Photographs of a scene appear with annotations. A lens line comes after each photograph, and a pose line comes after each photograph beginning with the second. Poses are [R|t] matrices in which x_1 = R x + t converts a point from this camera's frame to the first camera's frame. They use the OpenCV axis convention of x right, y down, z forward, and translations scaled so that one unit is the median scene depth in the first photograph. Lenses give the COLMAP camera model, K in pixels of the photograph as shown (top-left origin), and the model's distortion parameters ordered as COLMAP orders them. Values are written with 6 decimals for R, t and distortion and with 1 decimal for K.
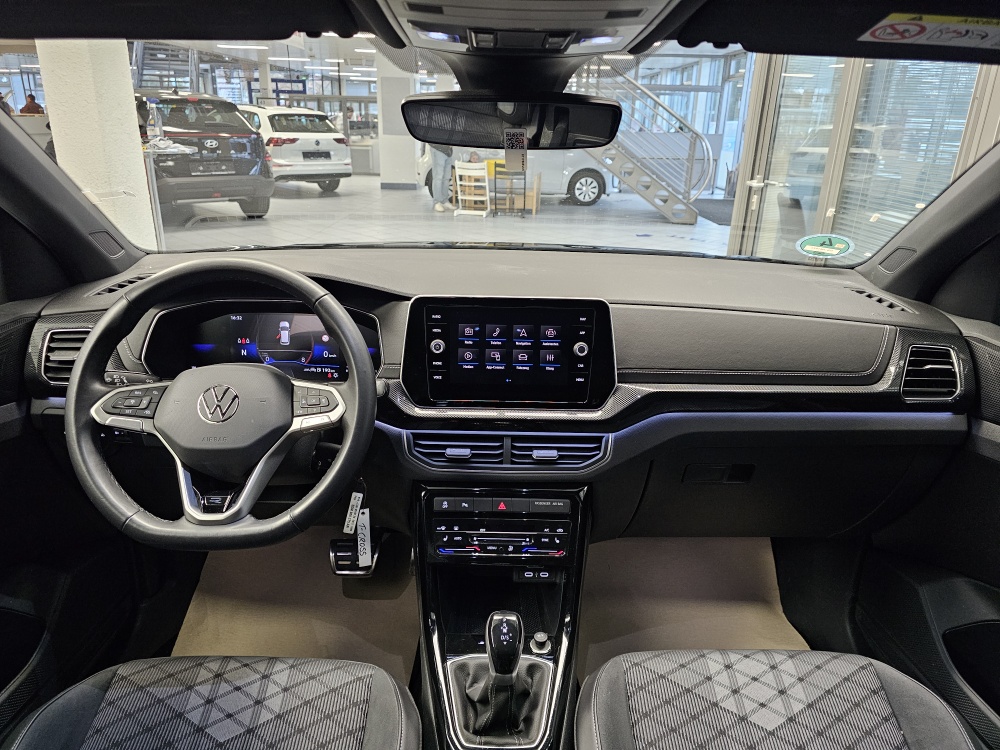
lens RADIAL K [[677.7, 0, 495.3], [0, 677.7, 350.4], [0, 0, 1]] dist [0.030519, -0.023109]
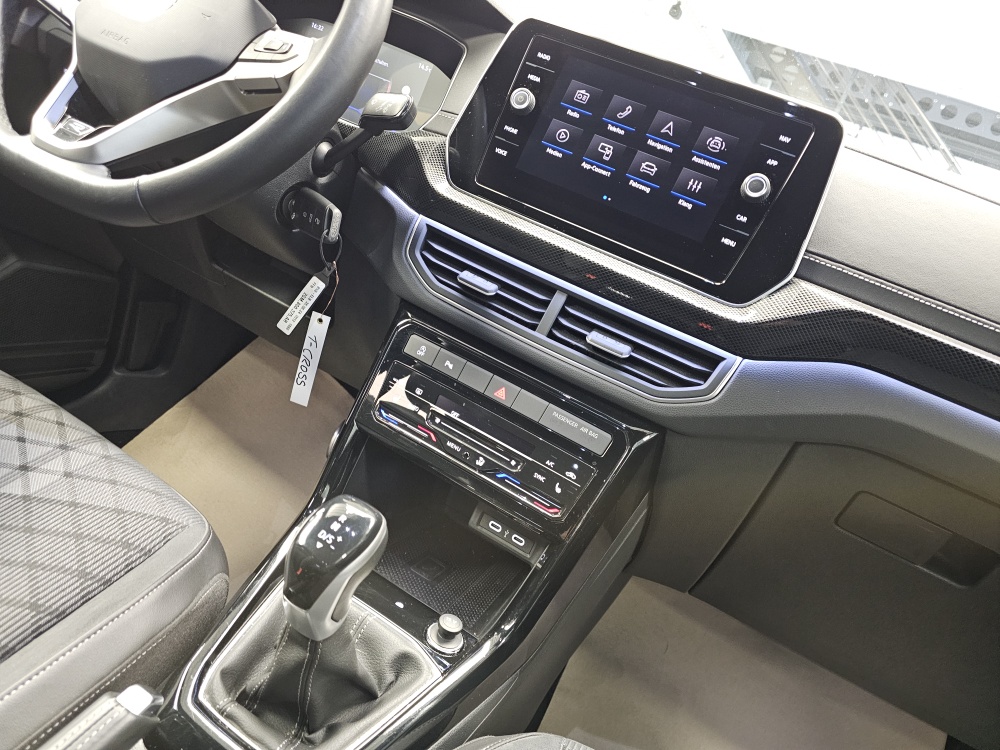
lens RADIAL K [[677.7, 0, 501.1], [0, 677.7, 372.9], [0, 0, 1]] dist [0.030519, -0.023109]
pose [[0.857245, 0.422892, -0.293757, 0.171532], [-0.434227, 0.900338, 0.028959, 0.196834], [0.276727, 0.102732, 0.955441, 0.446034]]
